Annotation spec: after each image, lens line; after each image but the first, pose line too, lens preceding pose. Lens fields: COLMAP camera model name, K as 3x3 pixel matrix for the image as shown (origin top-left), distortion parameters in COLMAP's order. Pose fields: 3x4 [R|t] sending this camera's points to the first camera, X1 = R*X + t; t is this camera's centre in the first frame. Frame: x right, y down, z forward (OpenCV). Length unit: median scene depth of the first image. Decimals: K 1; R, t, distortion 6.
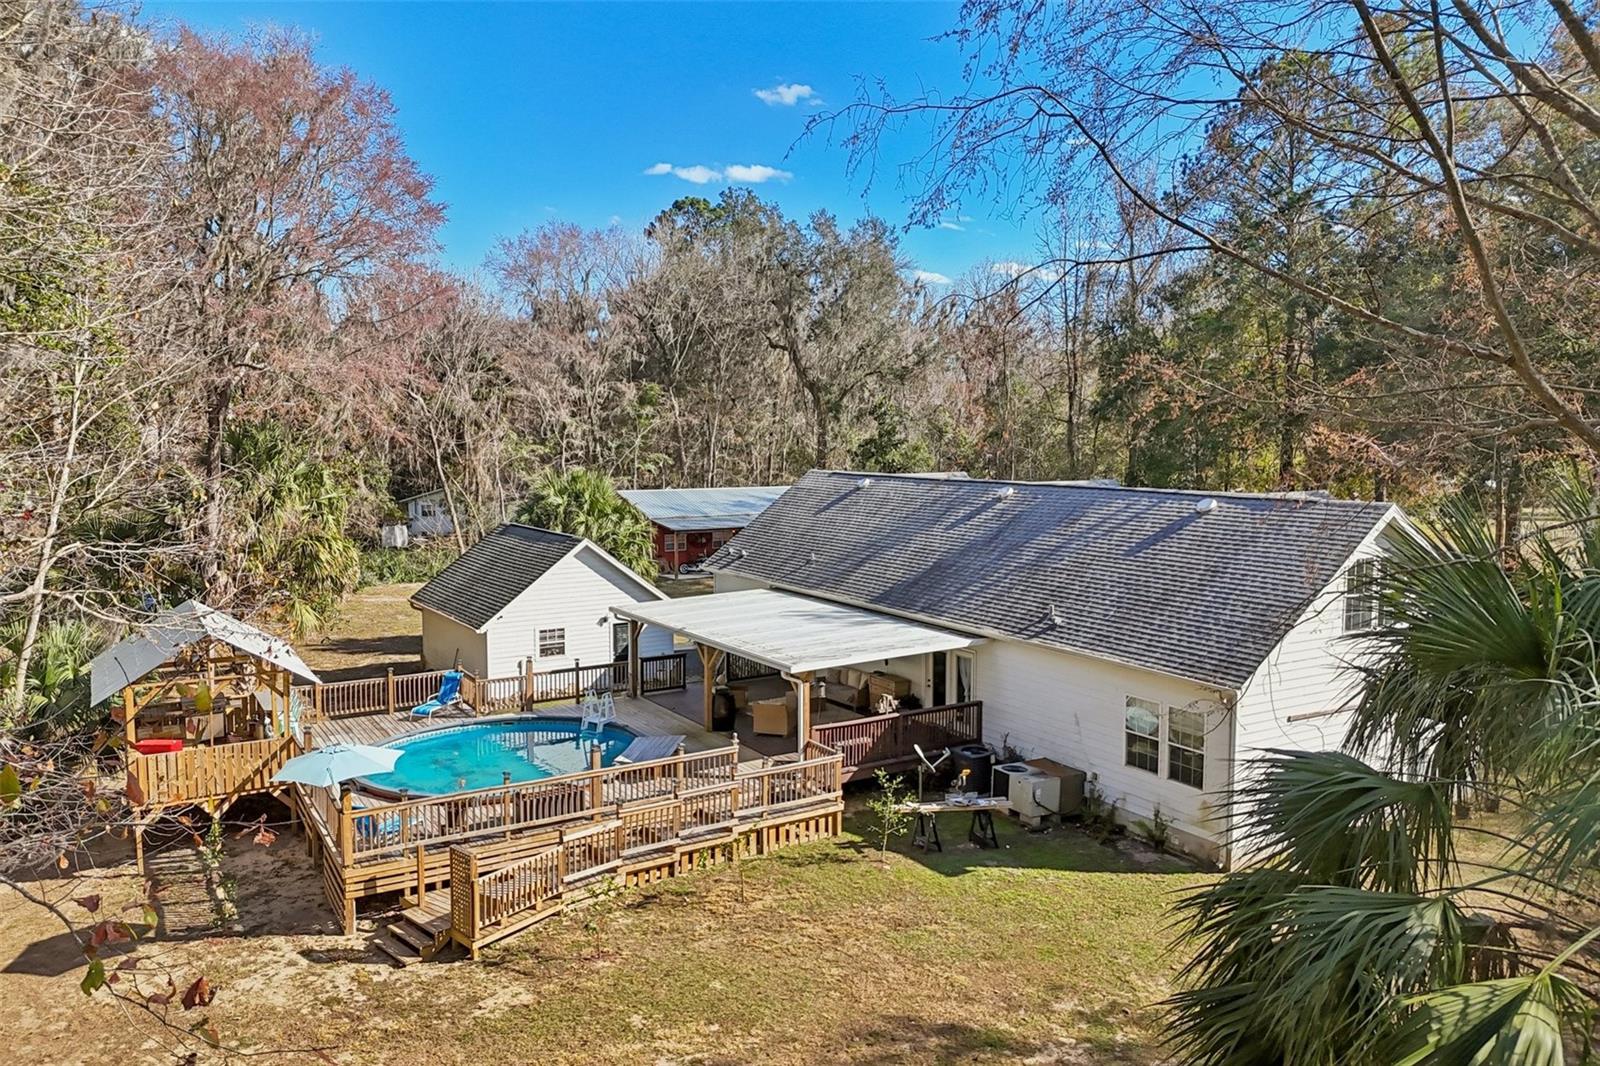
lens RADIAL K [[1066.1, 0, 800.0], [0, 1066.1, 533.0], [0, 0, 1]] dist [0.188449, 0.000199]
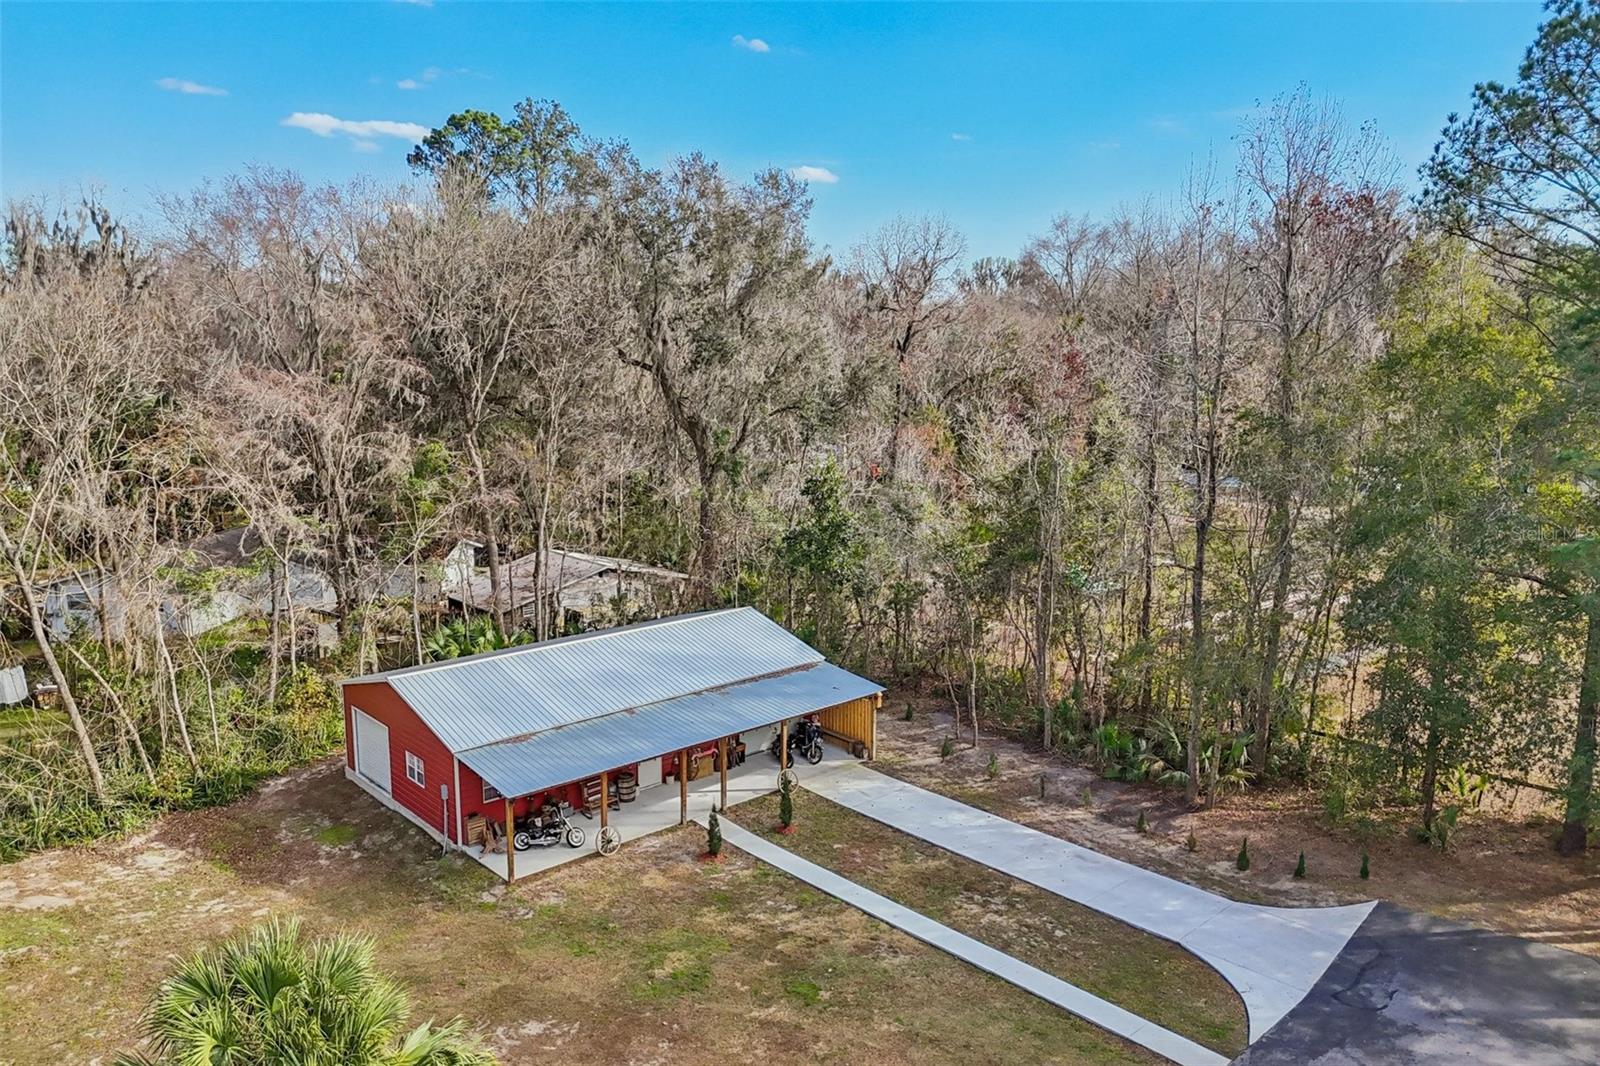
lens RADIAL K [[1106.2, 0, 800.0], [0, 1106.2, 533.0], [0, 0, 1]] dist [0.004725, 0.001624]
pose [[0.979879, -0.024588, 0.198074, -0.058185], [0.009079, 0.996847, 0.078830, -0.125099], [-0.199388, -0.075445, 0.977012, 0.325356]]
